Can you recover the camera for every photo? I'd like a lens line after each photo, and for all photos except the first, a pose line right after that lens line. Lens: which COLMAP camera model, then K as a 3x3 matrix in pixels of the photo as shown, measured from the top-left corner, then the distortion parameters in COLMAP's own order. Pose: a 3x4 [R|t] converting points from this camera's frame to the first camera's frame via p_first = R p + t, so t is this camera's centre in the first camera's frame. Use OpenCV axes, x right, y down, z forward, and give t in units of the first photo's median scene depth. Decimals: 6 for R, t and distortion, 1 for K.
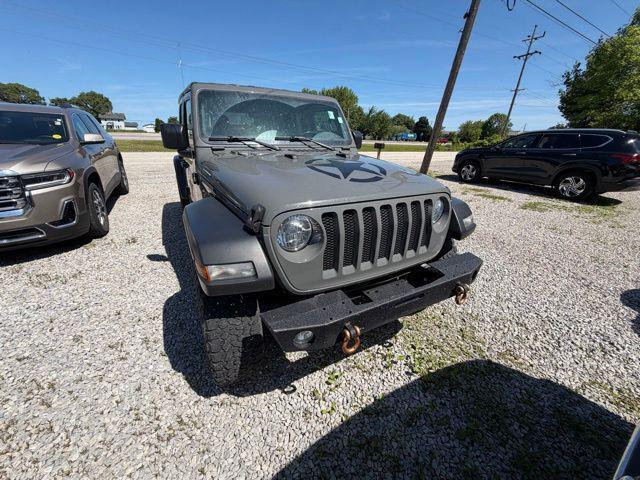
lens RADIAL K [[254.1, 0, 317.5], [0, 254.1, 238.3], [0, 0, 1]] dist [0.000175, 0.000013]
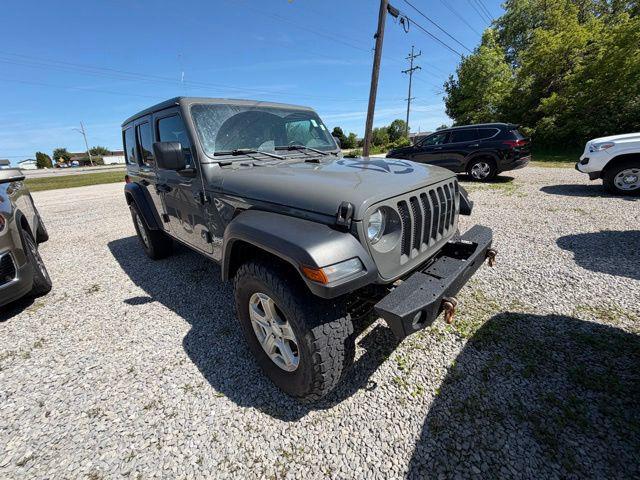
lens RADIAL K [[254.1, 0, 317.5], [0, 254.1, 238.3], [0, 0, 1]] dist [0.000175, 0.000013]
pose [[0.955105, -0.175991, 0.238333, -0.289776], [0.187523, 0.981905, -0.026424, 0.007703], [-0.229370, 0.069930, 0.970824, 0.023626]]
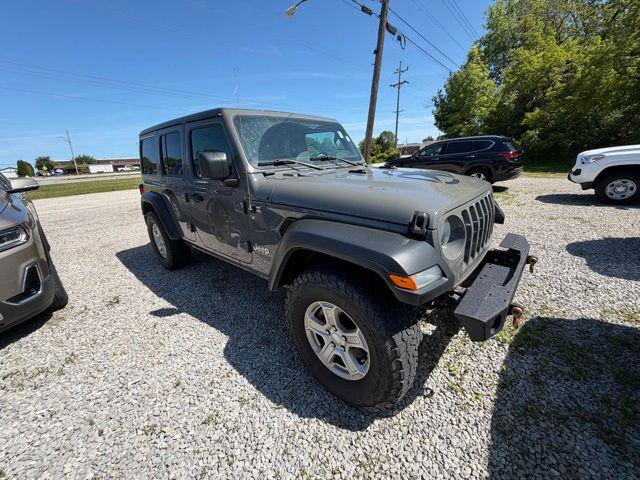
lens RADIAL K [[254.1, 0, 317.5], [0, 254.1, 238.3], [0, 0, 1]] dist [0.000175, 0.000013]
pose [[0.943735, -0.173455, 0.281563, -0.455676], [0.195774, 0.979219, -0.052948, -0.024647], [-0.266528, 0.105092, 0.958081, 0.055354]]
